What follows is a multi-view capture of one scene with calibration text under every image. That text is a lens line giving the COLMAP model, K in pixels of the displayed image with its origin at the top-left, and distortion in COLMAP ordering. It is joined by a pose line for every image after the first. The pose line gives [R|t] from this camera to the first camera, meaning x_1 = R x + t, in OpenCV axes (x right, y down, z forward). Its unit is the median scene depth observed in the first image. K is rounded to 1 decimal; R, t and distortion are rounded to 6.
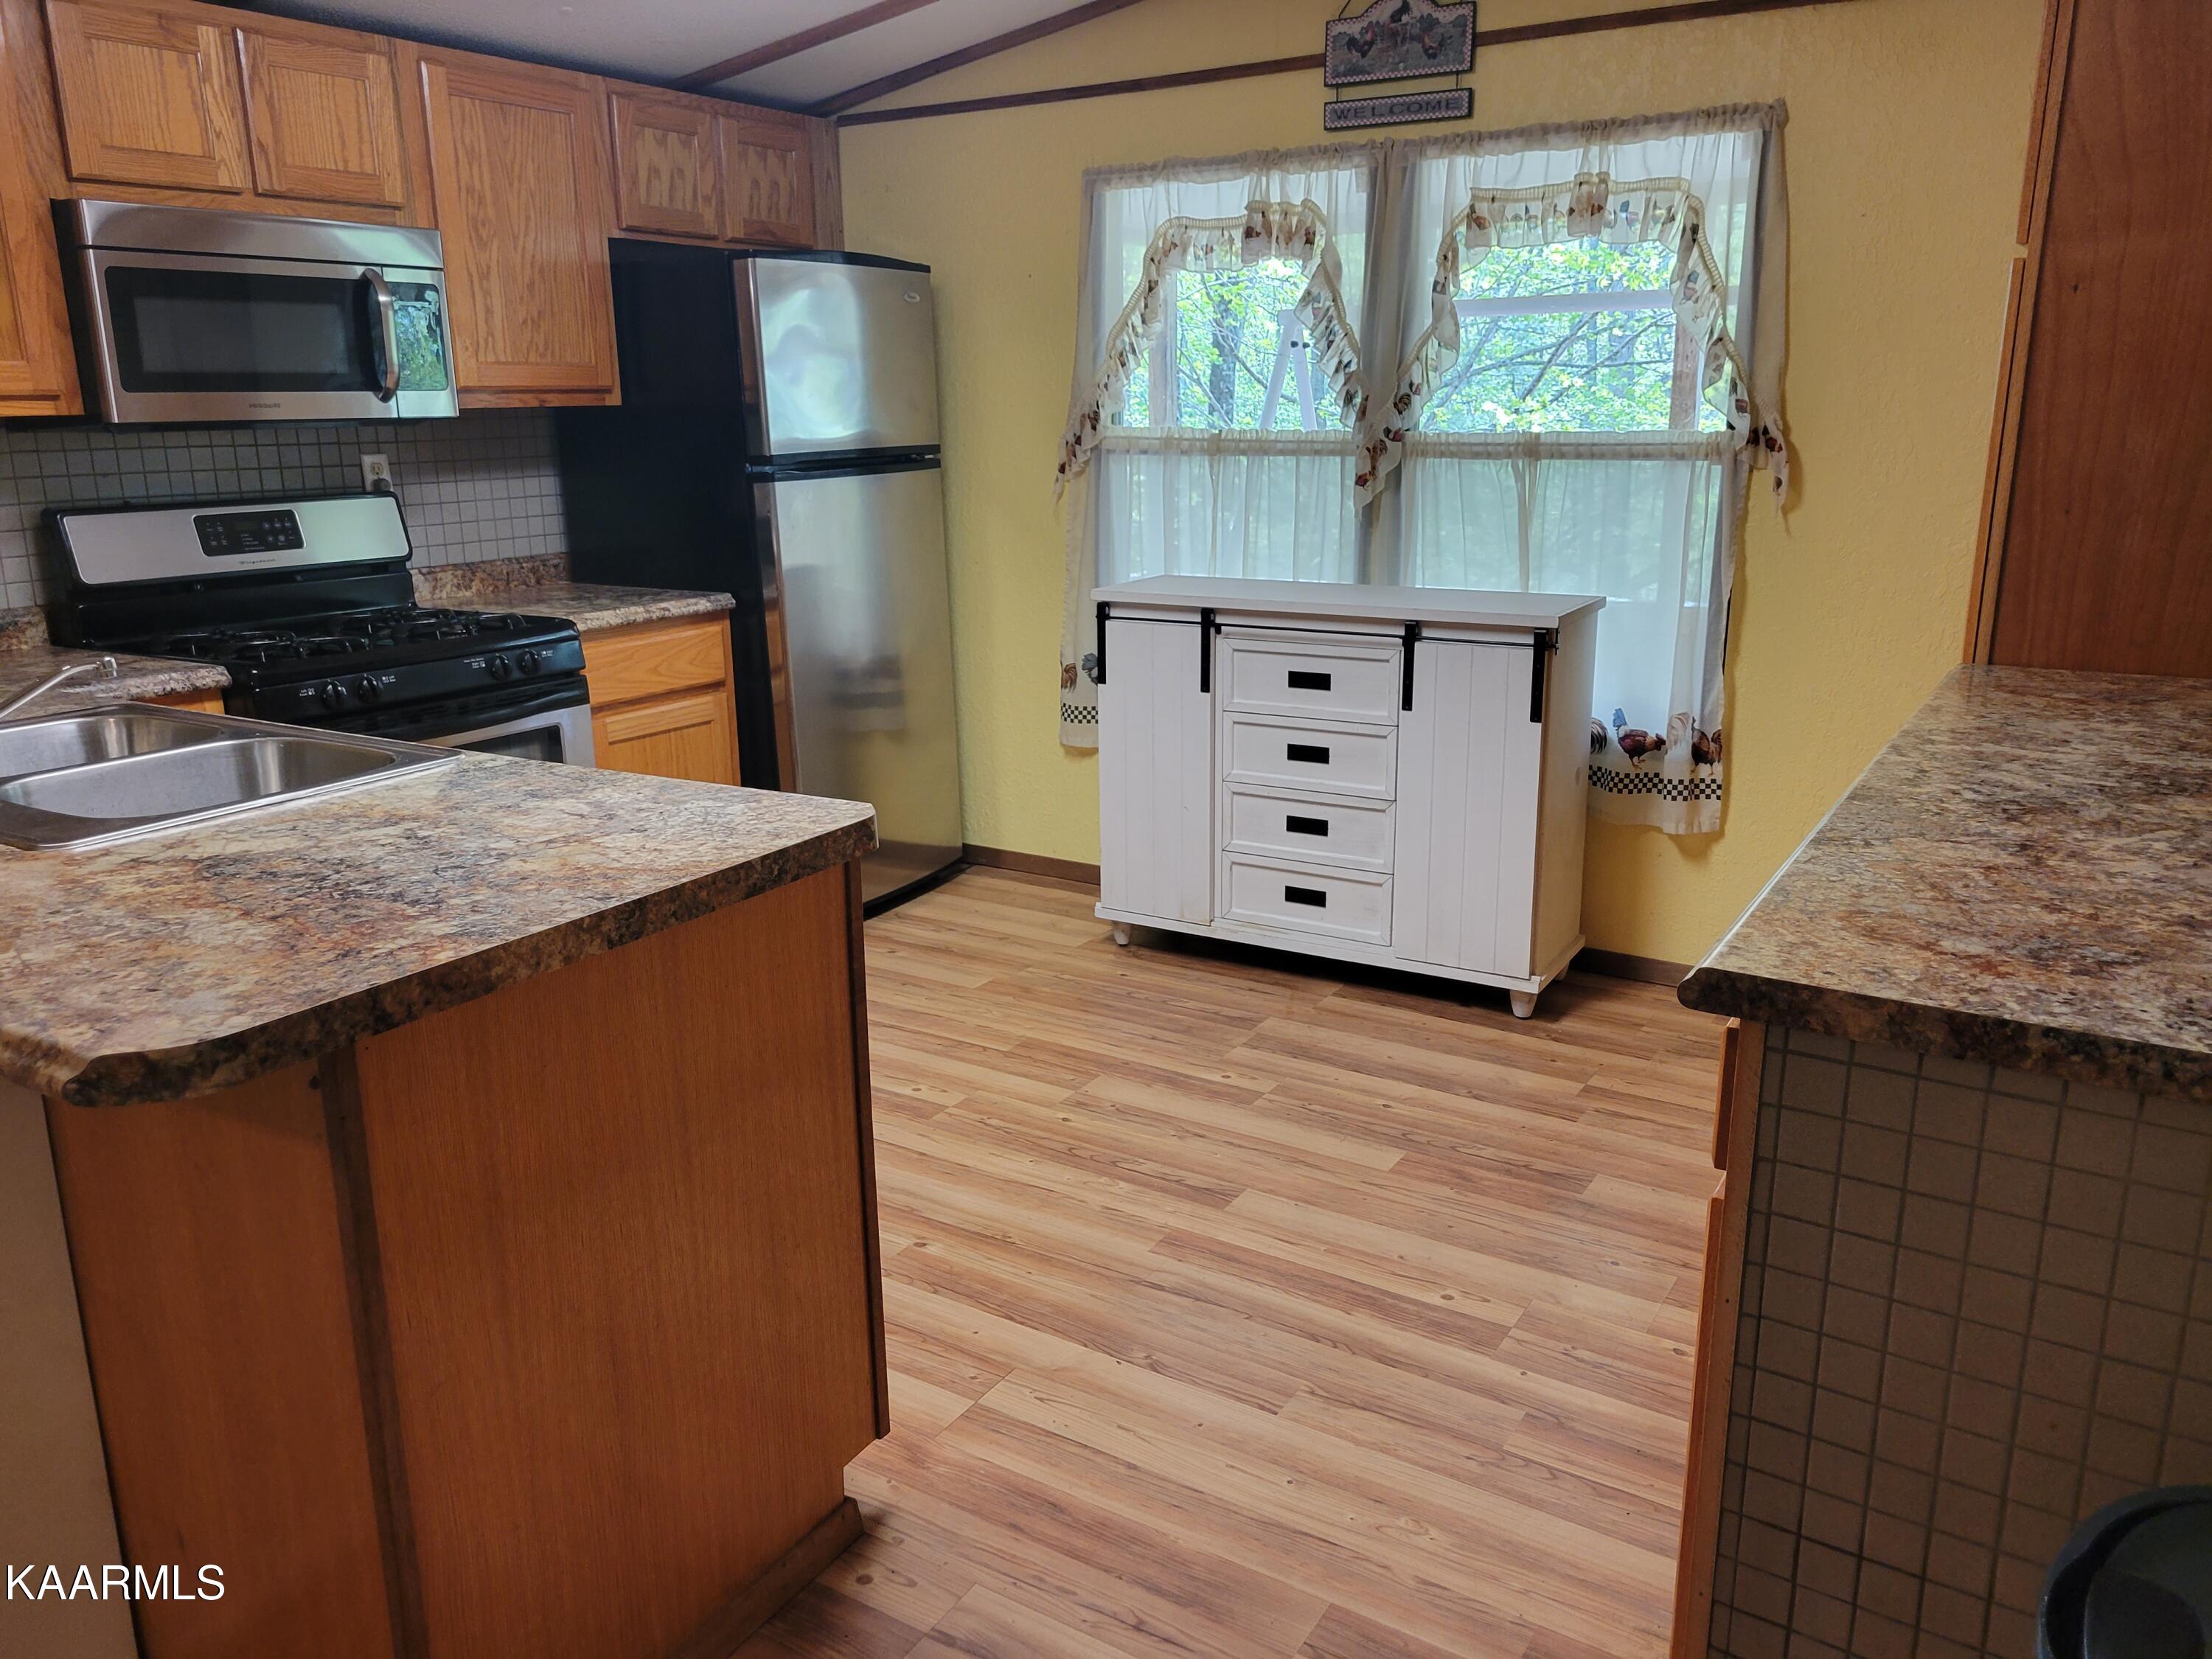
lens RADIAL K [[1656.7, 0, 1089.9], [0, 1656.7, 837.1], [0, 0, 1]] dist [0.037913, -0.009282]
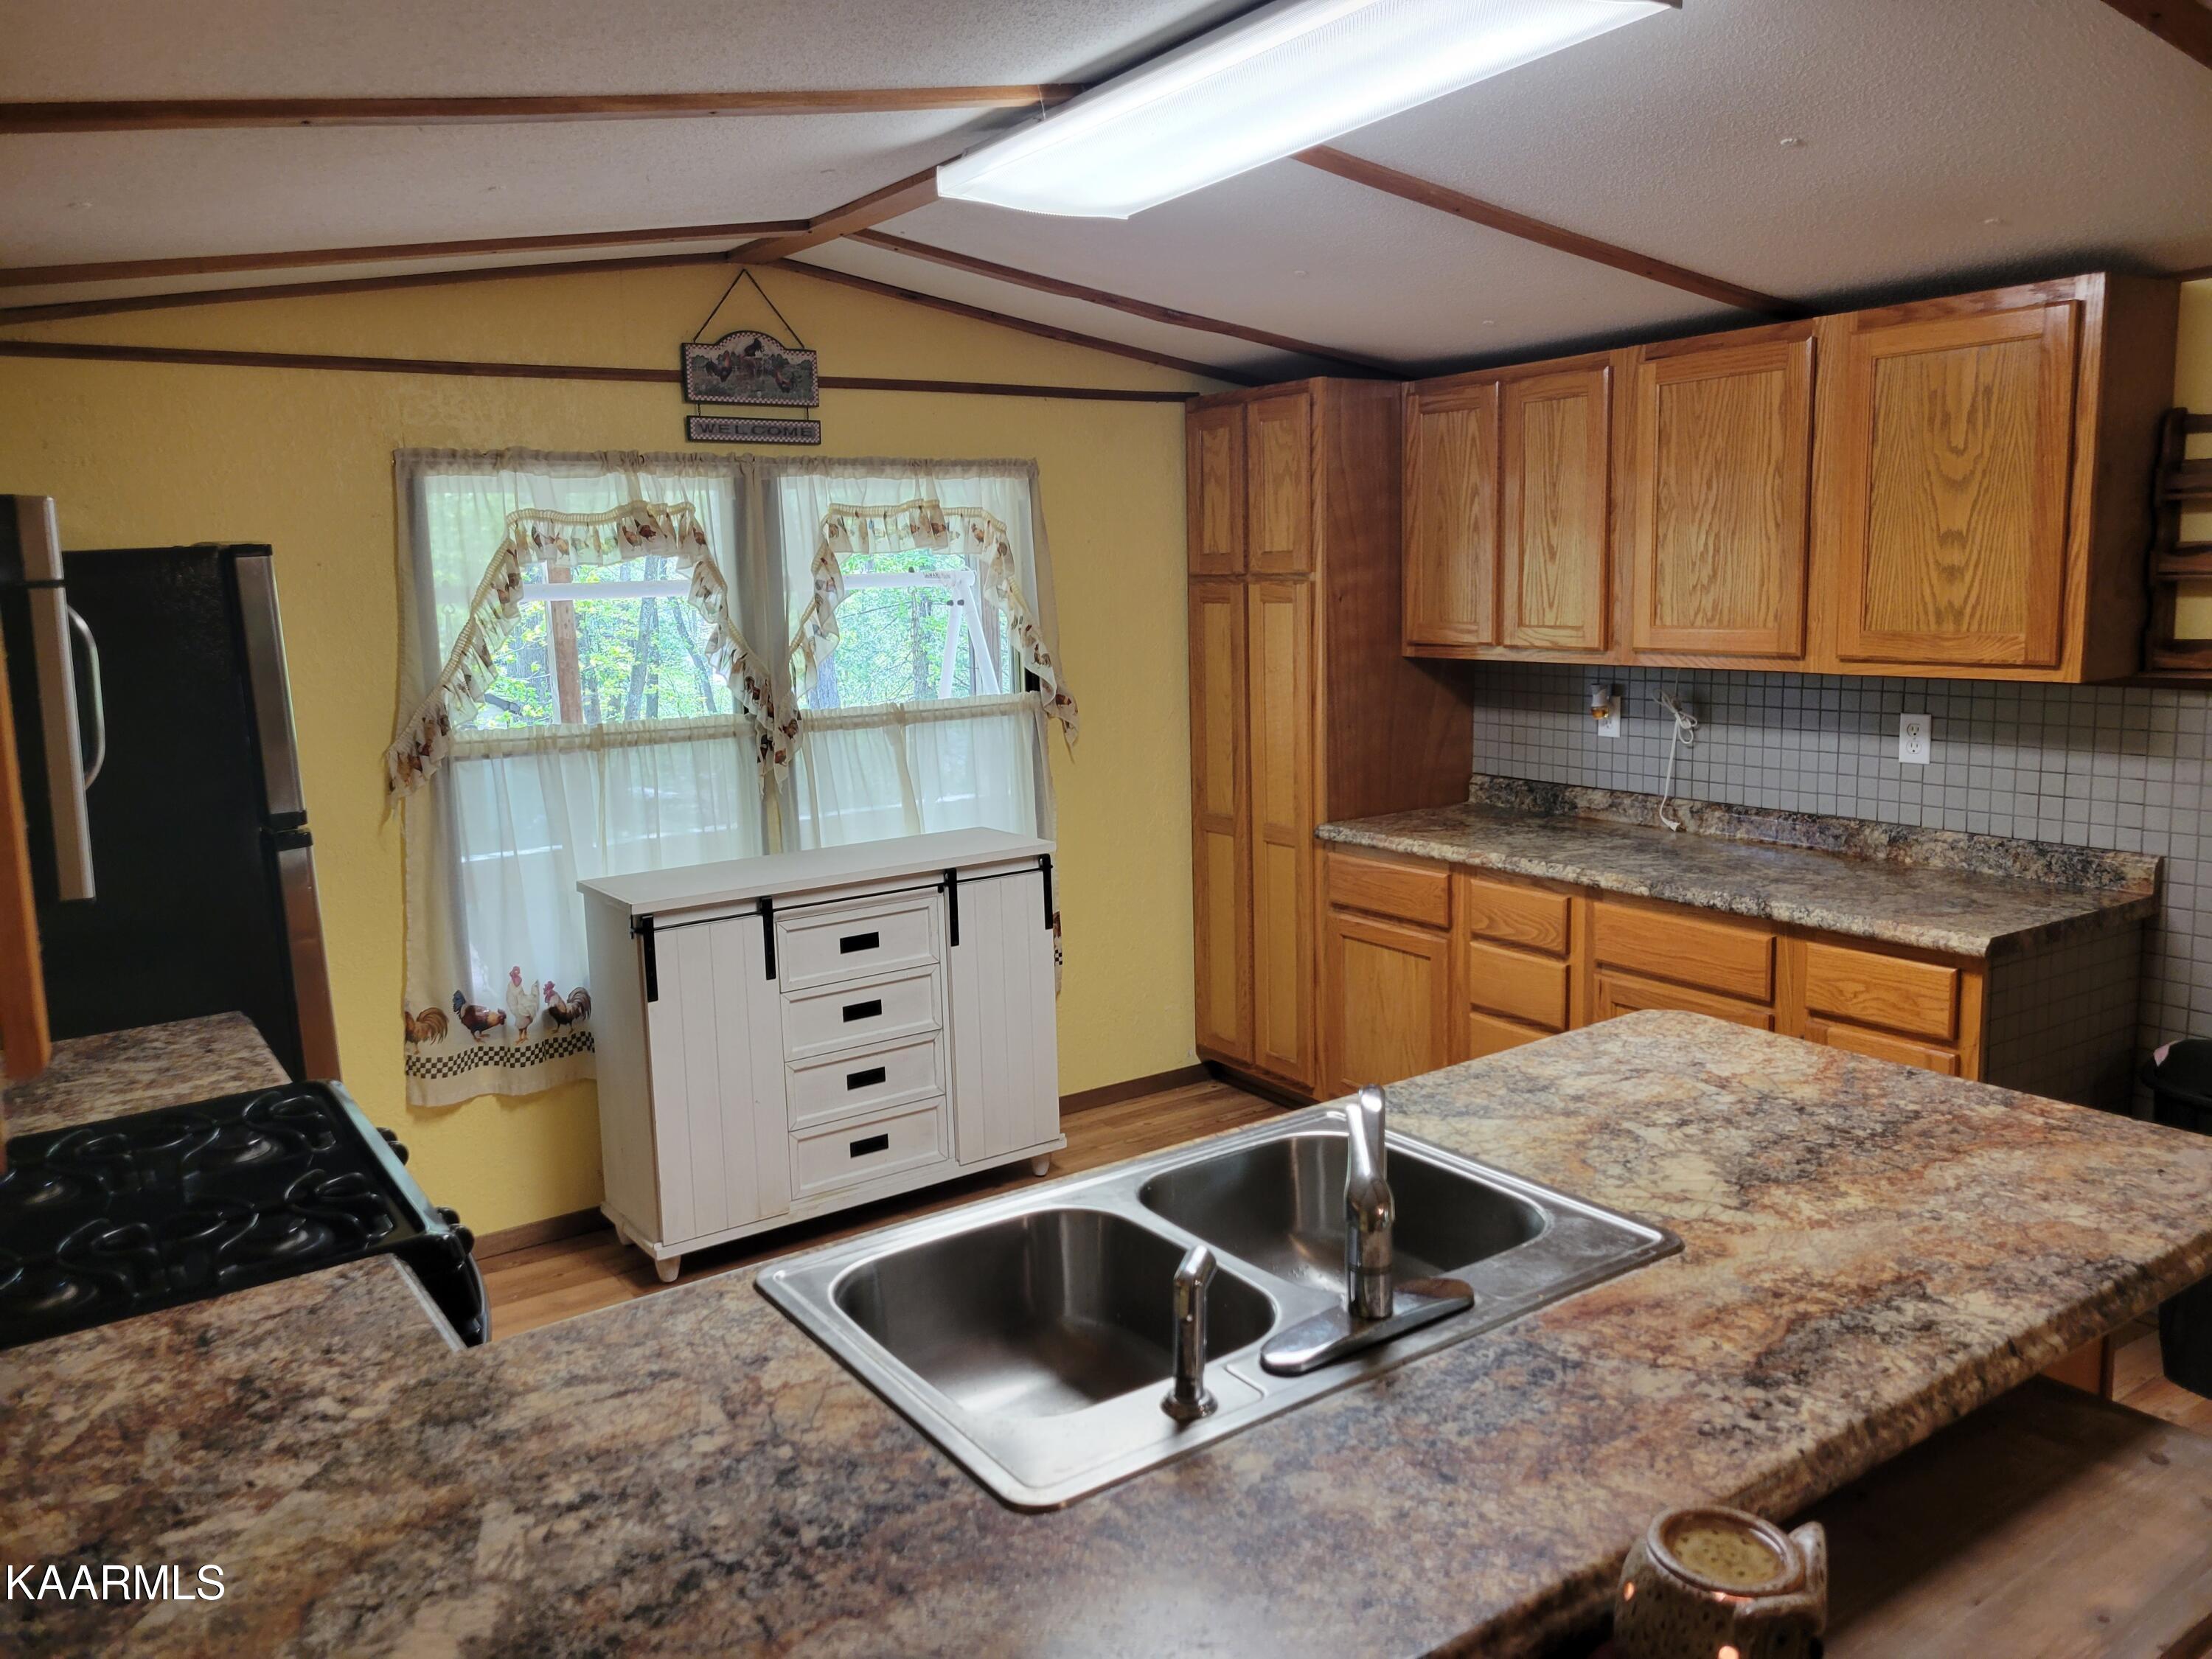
lens RADIAL K [[1656.7, 0, 1089.3], [0, 1656.7, 820.8], [0, 0, 1]] dist [0.037913, -0.009282]
pose [[0.402608, -0.140207, 0.904571, -0.766424], [0.261332, 0.964677, 0.033210, -0.167713], [-0.877276, 0.223023, 0.425027, 0.402258]]
